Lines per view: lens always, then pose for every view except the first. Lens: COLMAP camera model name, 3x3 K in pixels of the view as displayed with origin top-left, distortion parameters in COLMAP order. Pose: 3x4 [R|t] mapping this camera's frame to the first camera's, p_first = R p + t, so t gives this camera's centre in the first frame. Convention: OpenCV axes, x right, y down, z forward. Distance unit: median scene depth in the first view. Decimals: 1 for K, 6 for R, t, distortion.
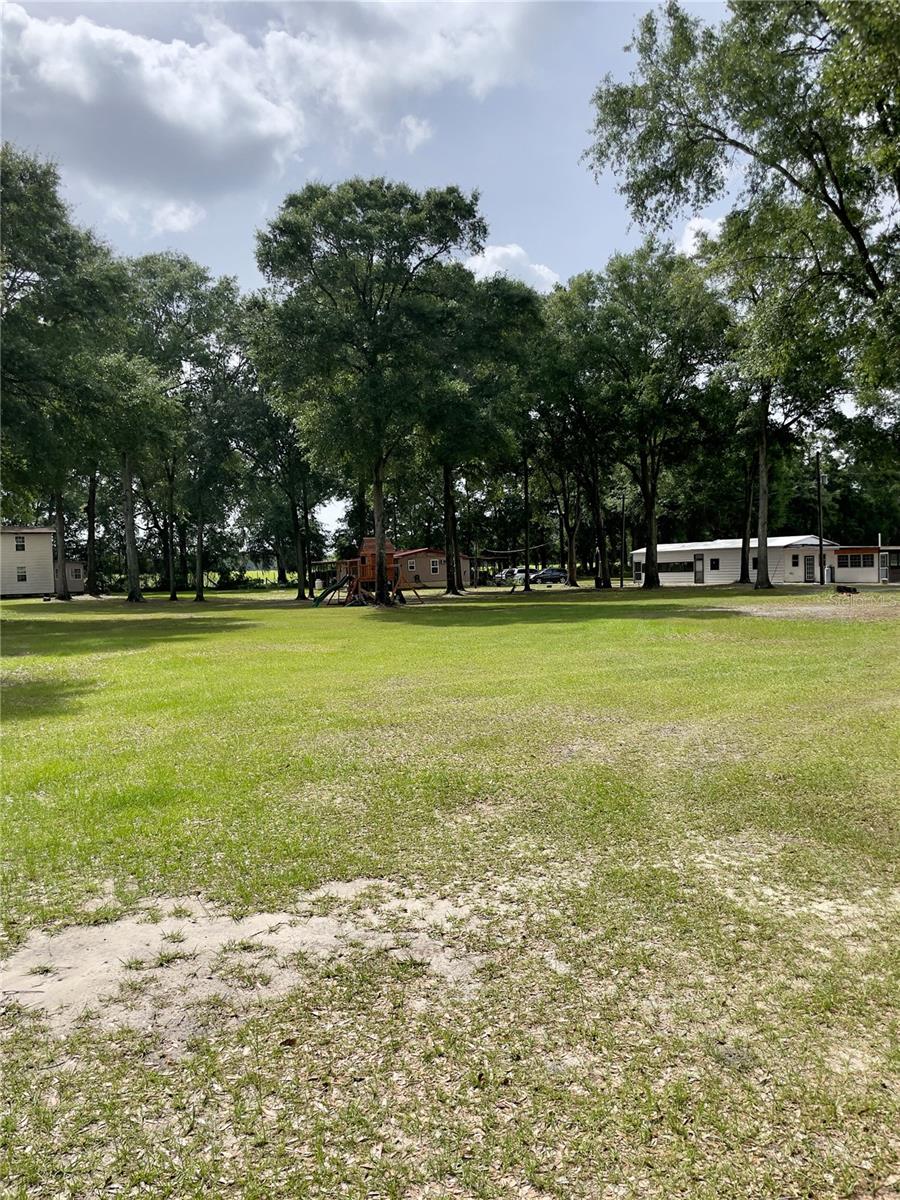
lens RADIAL K [[936.2, 0, 450.0], [0, 936.2, 600.0], [0, 0, 1]] dist [0.036850, -0.004074]
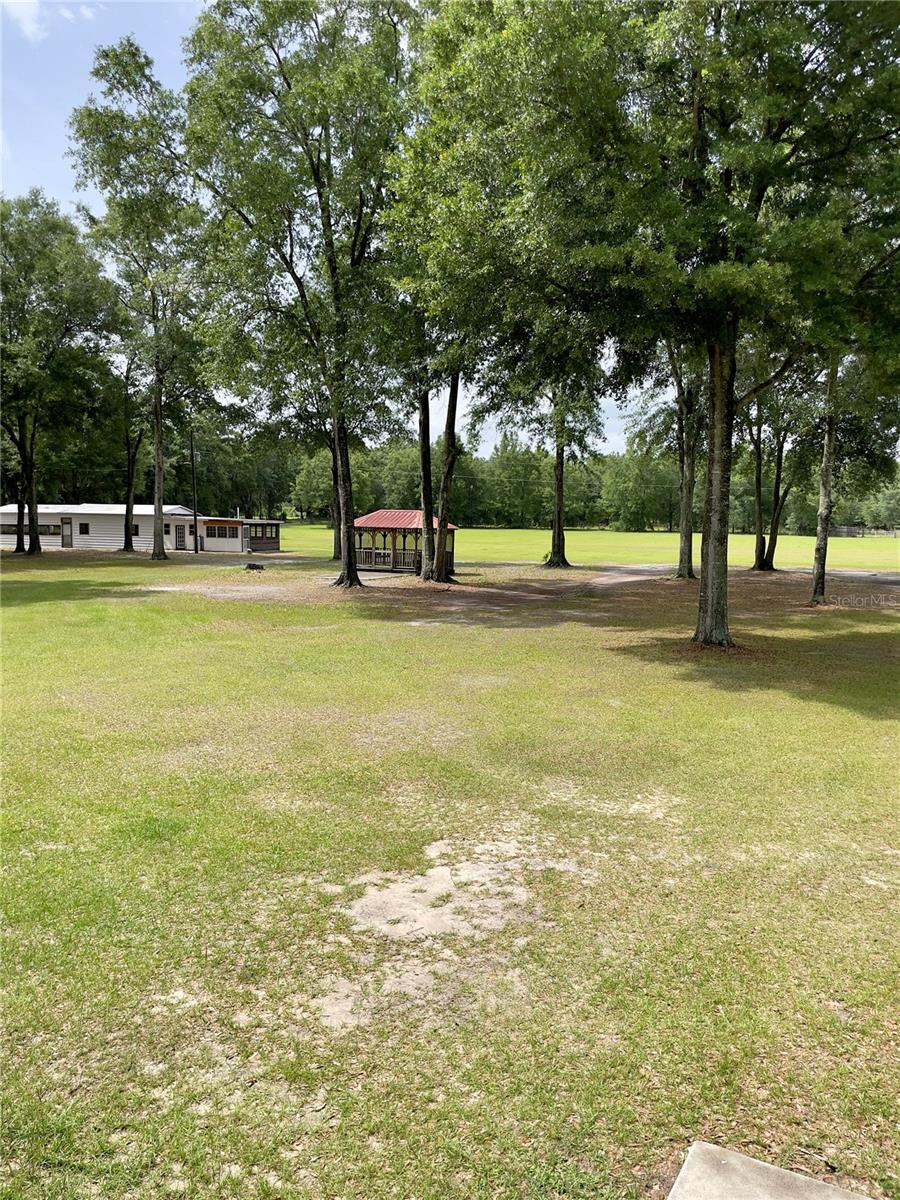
lens RADIAL K [[936.2, 0, 450.0], [0, 936.2, 600.0], [0, 0, 1]] dist [0.036850, -0.004074]
pose [[0.744458, -0.027429, 0.667106, -1.237609], [-0.010615, 0.998543, 0.052902, -0.231510], [-0.667585, -0.046465, 0.743082, -0.246860]]
